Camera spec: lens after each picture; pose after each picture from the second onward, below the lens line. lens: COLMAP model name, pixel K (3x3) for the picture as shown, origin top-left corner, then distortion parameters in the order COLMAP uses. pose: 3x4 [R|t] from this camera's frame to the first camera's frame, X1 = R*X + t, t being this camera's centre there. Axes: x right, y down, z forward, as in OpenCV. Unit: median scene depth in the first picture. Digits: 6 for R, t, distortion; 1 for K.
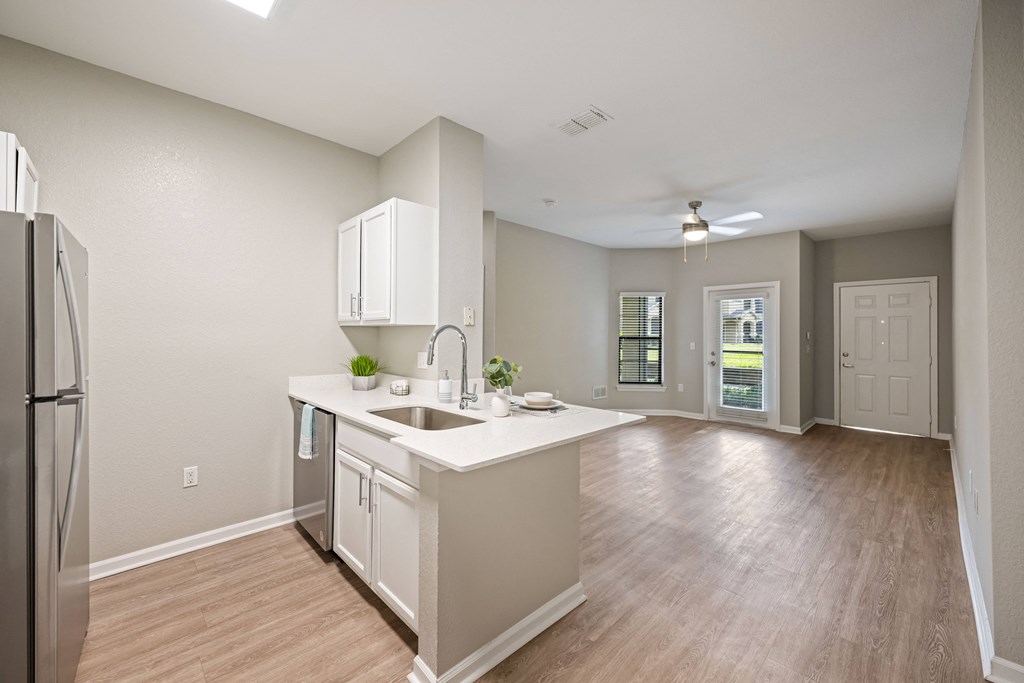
lens RADIAL K [[409.9, 0, 505.5], [0, 409.9, 339.0], [0, 0, 1]] dist [-0.002325, -0.000826]
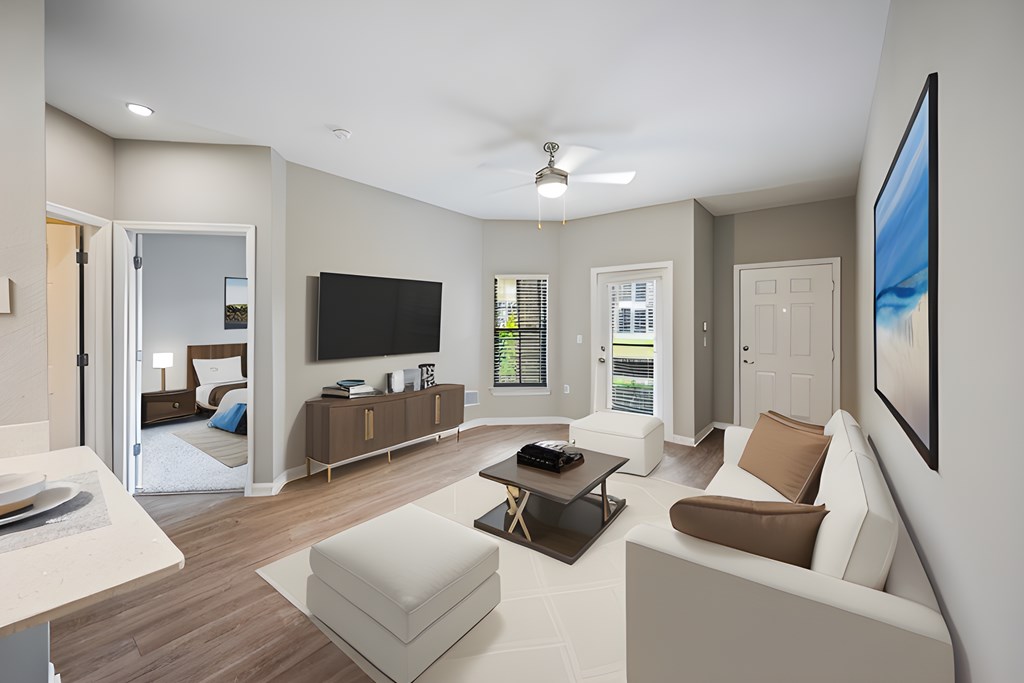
lens RADIAL K [[409.9, 0, 511.0], [0, 409.9, 331.2], [0, 0, 1]] dist [-0.002325, -0.000826]
pose [[0.989353, -0.006146, 0.145404, 0.224845], [0.005448, 0.999972, 0.005200, -0.005470], [-0.145432, -0.004352, 0.989359, 0.227556]]
